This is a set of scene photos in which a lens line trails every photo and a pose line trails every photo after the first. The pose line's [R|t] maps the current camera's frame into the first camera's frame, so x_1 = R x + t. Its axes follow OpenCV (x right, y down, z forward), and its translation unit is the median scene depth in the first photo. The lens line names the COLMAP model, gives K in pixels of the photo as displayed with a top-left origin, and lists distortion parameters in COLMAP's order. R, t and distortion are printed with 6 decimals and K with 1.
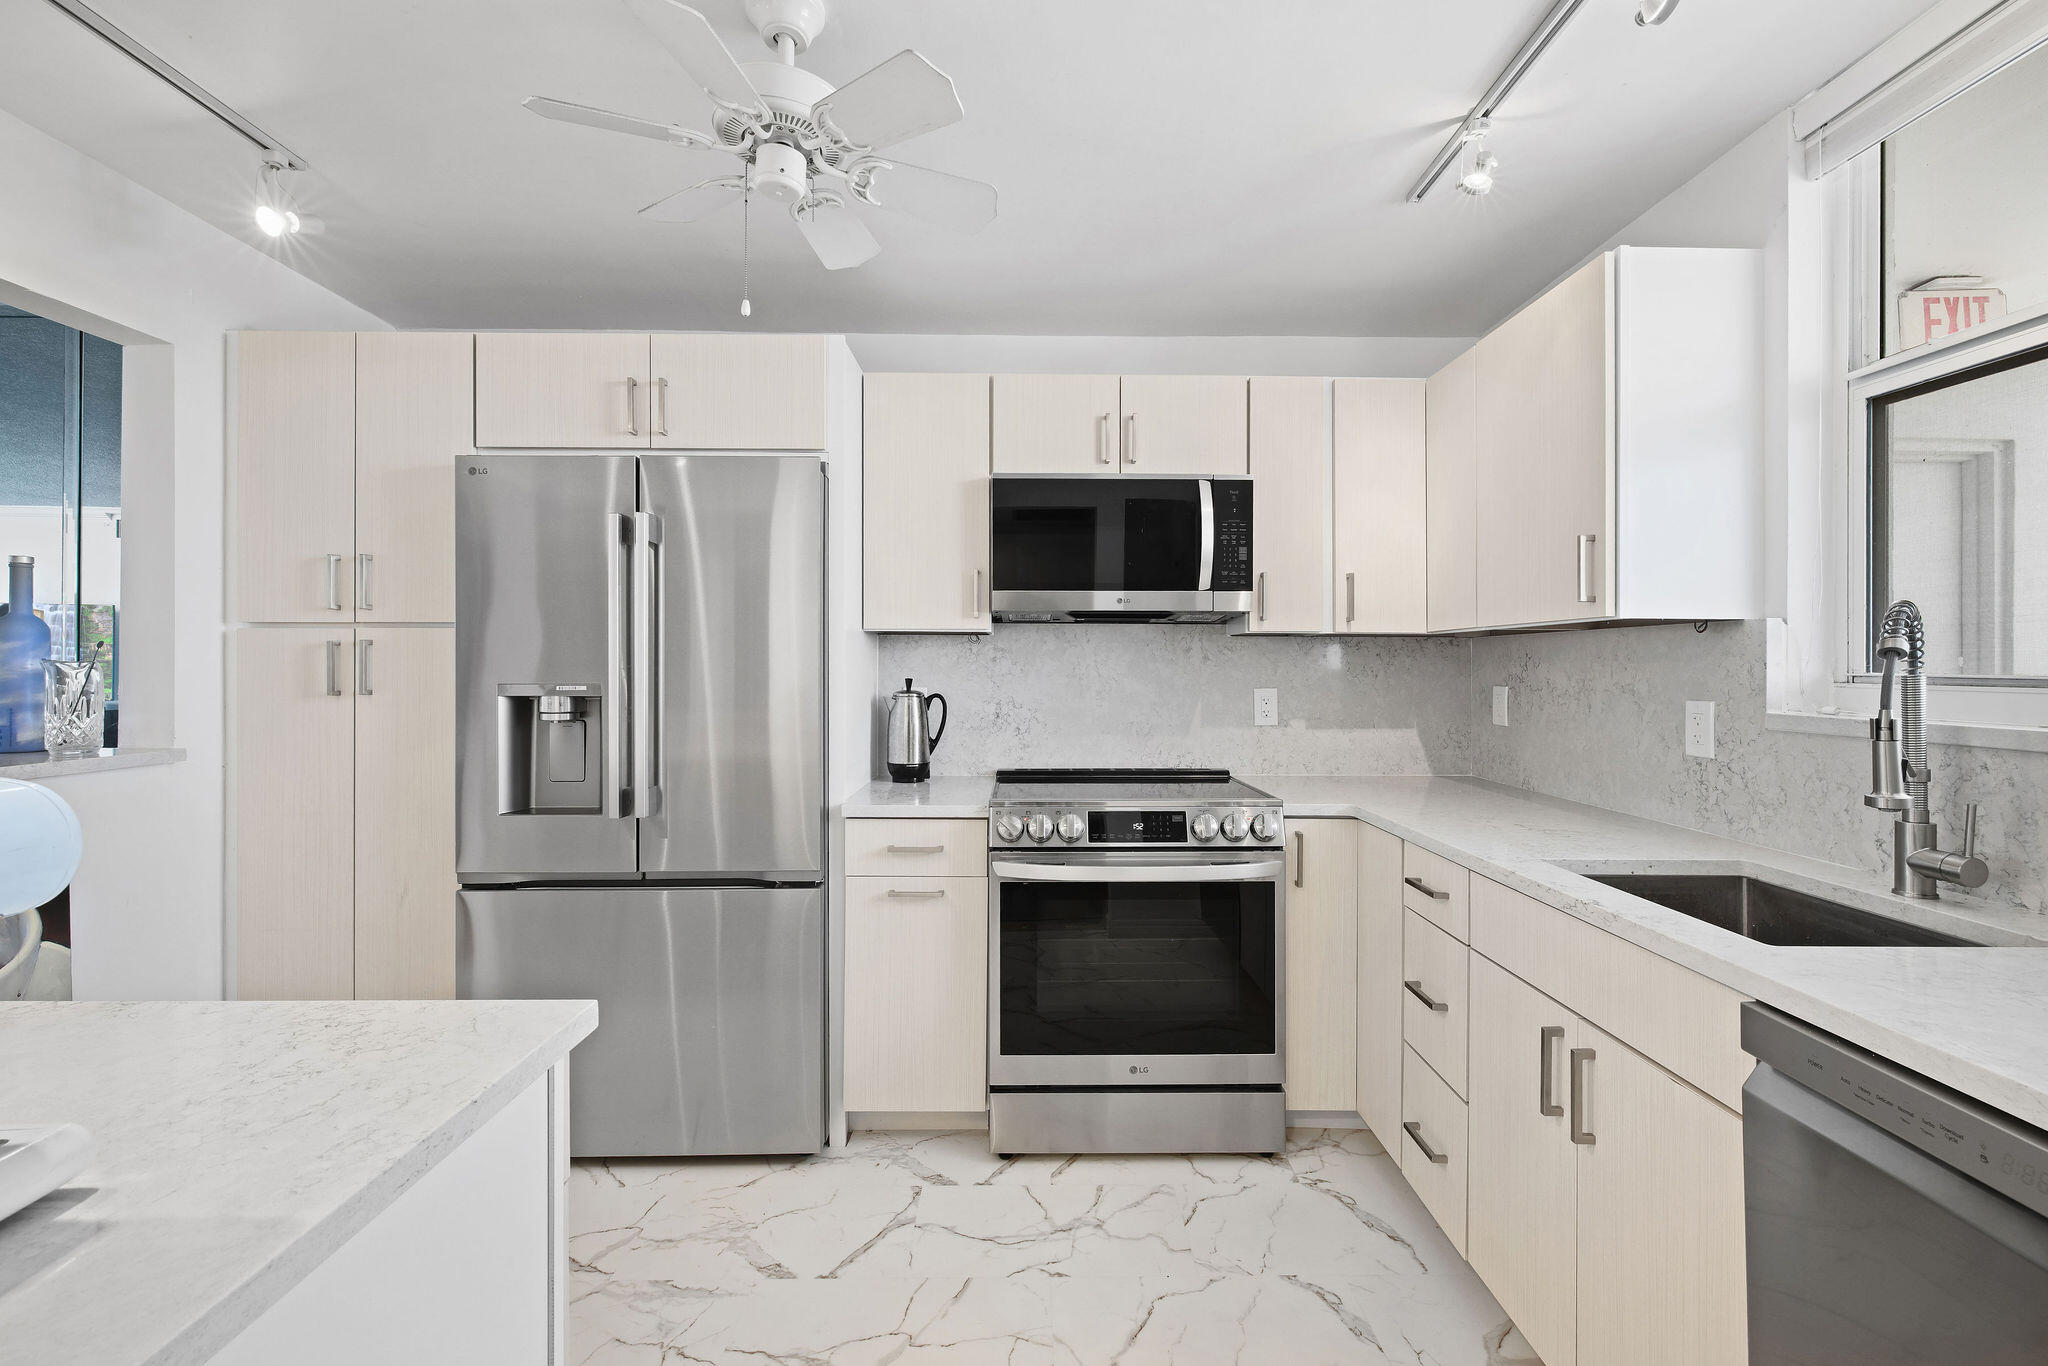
lens RADIAL K [[880.5, 0, 1051.6], [0, 880.5, 659.9], [0, 0, 1]] dist [-0.006289, 0.001097]
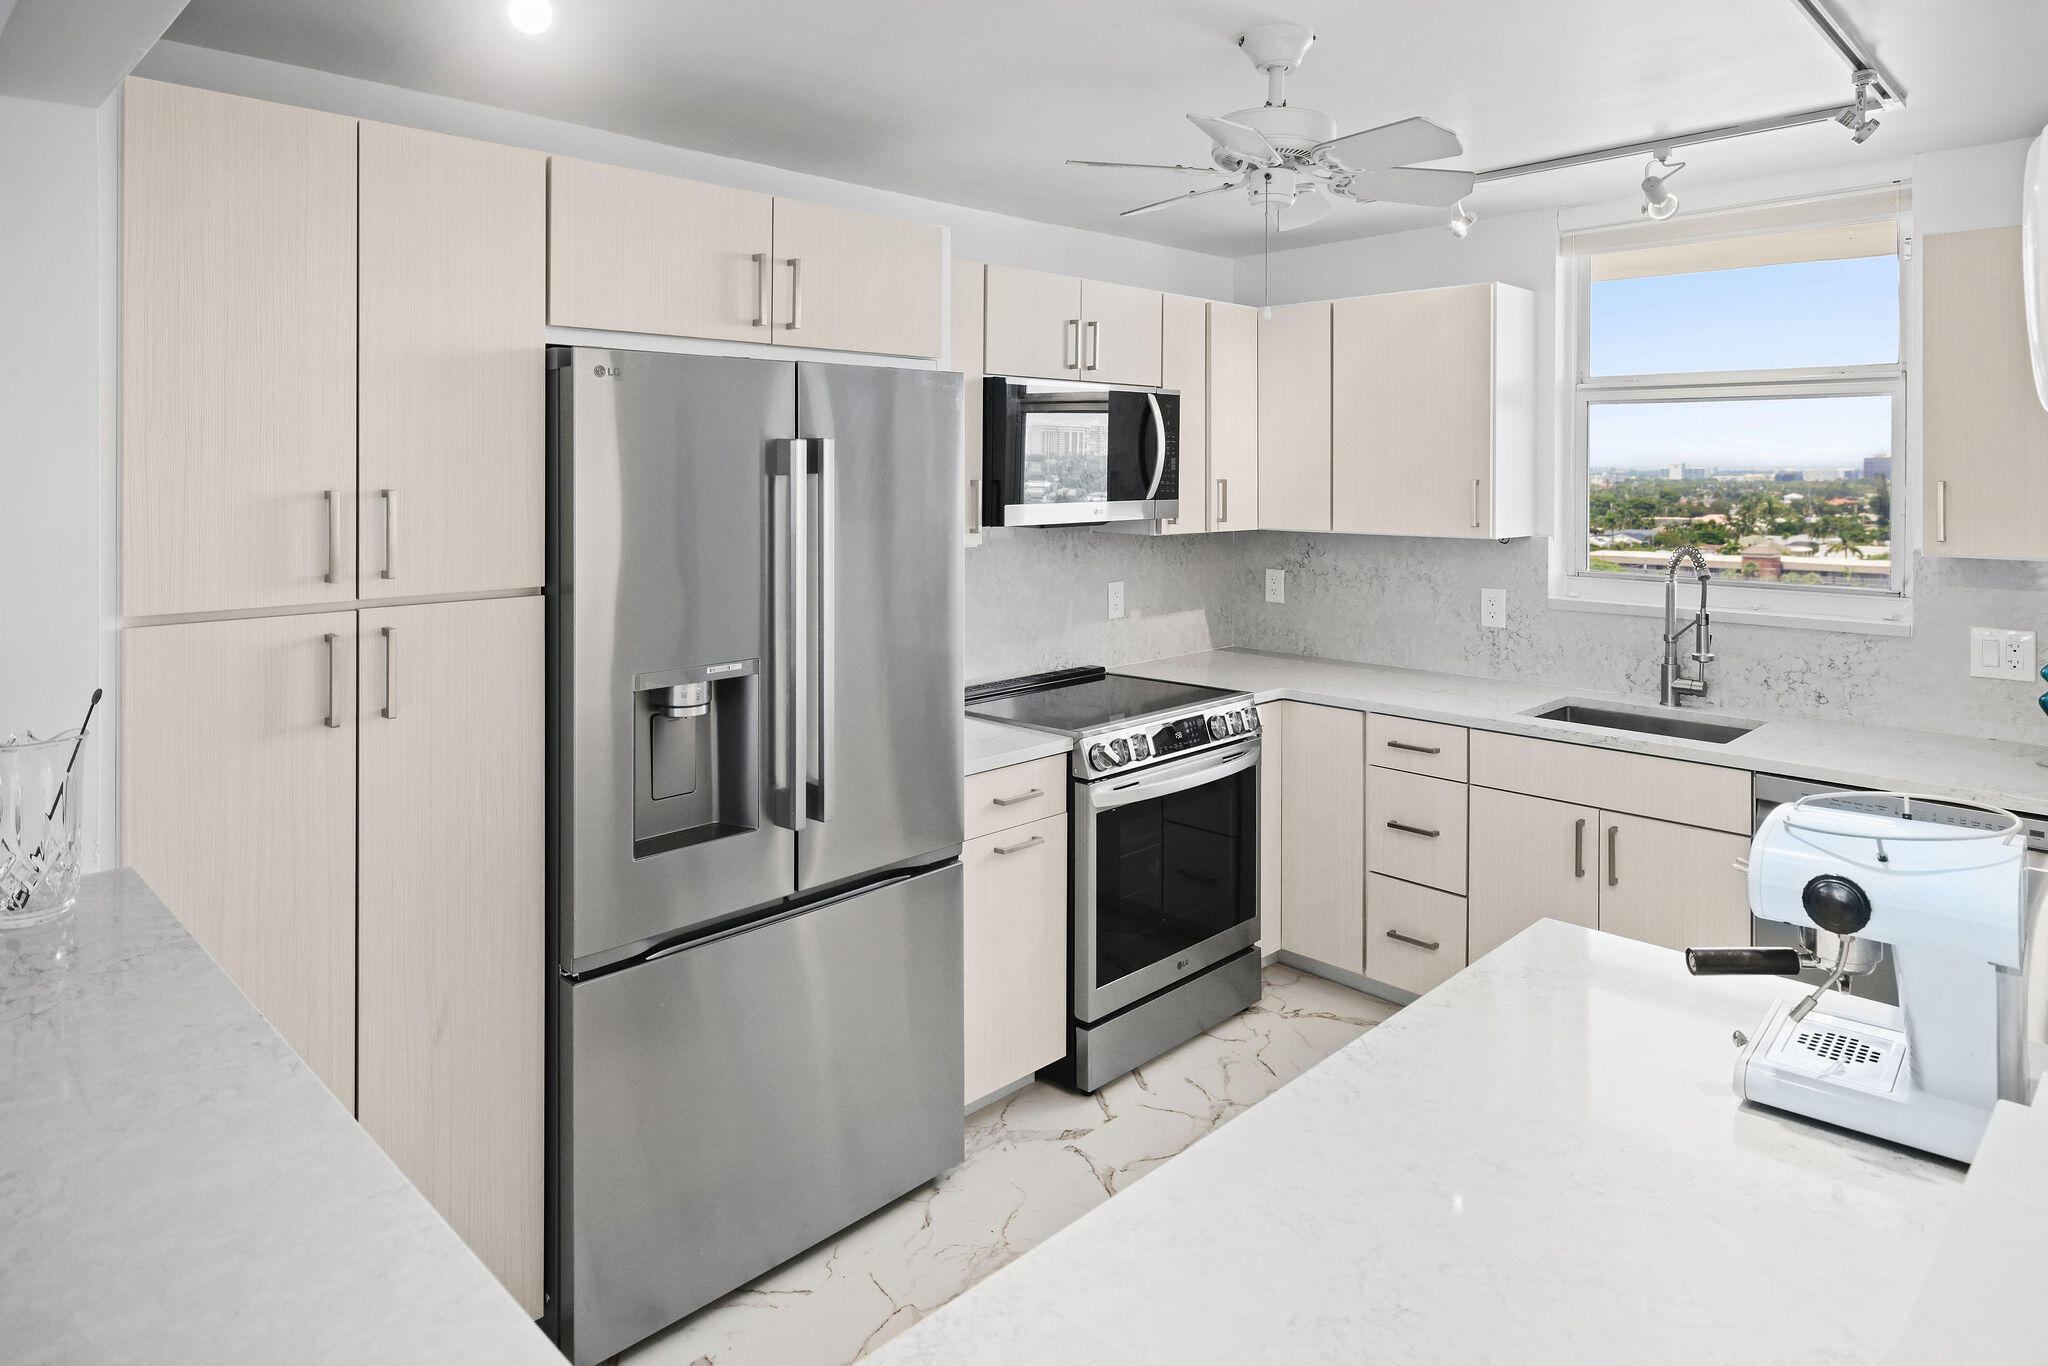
lens RADIAL K [[1019.1, 0, 1249.2], [0, 1019.1, 502.9], [0, 0, 1]] dist [-0.002632, -0.001416]
pose [[0.721520, 0.000554, 0.692394, -0.727162], [-0.004001, 0.999986, 0.003368, -0.099949], [-0.692383, -0.005200, 0.721512, 0.062365]]
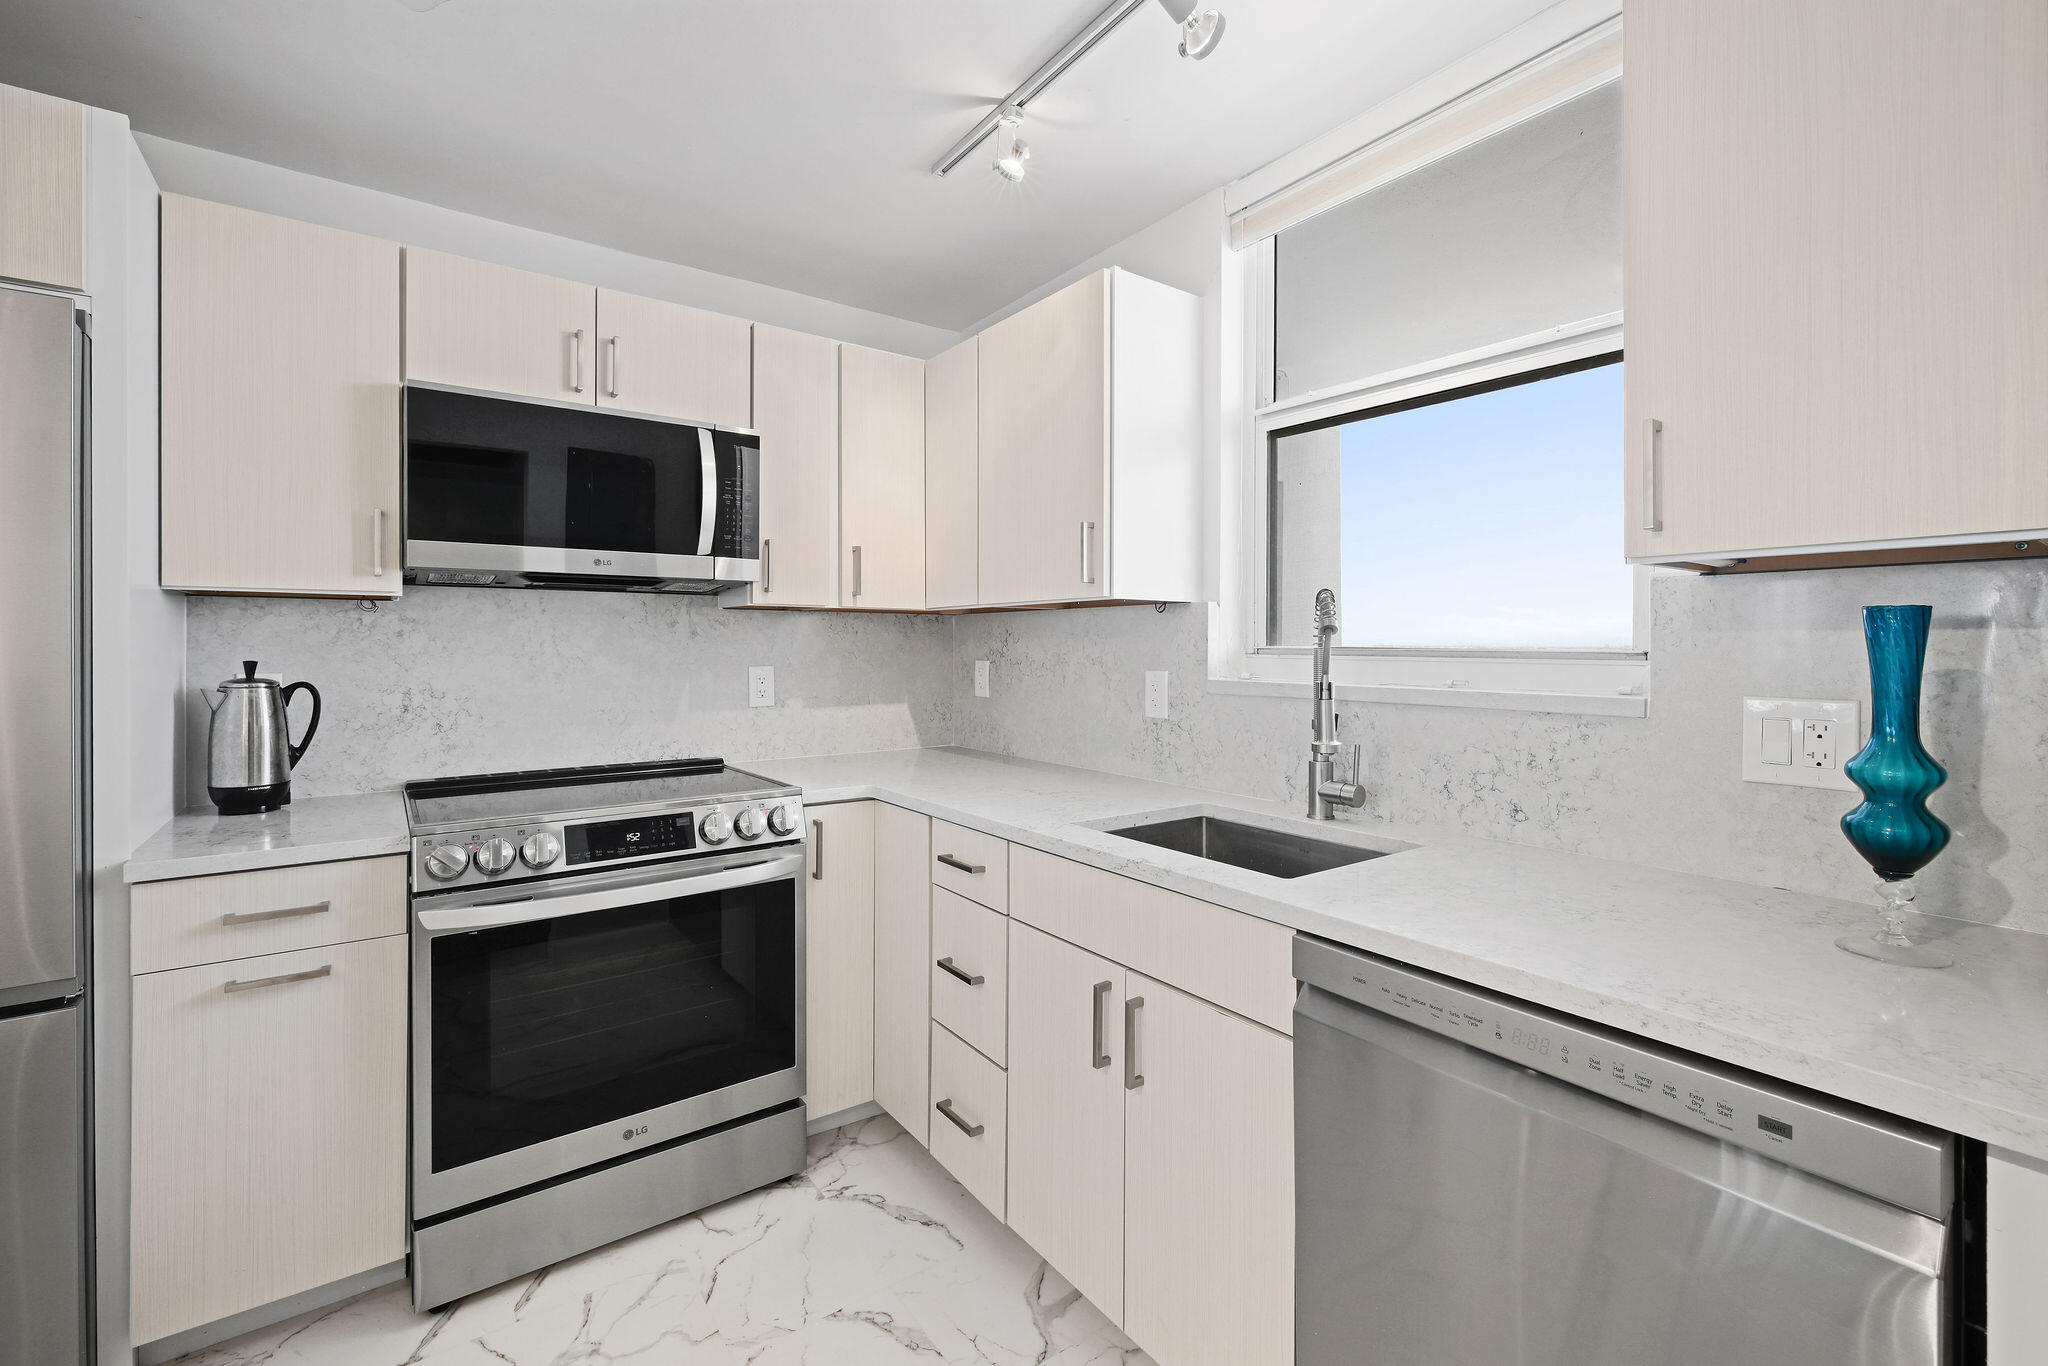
lens RADIAL K [[880.5, 0, 1054.4], [0, 880.5, 640.5], [0, 0, 1]] dist [-0.006289, 0.001097]
pose [[0.819079, -0.001133, 0.573679, -0.053177], [-0.001606, 0.999990, 0.004267, 0.001661], [-0.573678, -0.004416, 0.819069, 0.109885]]
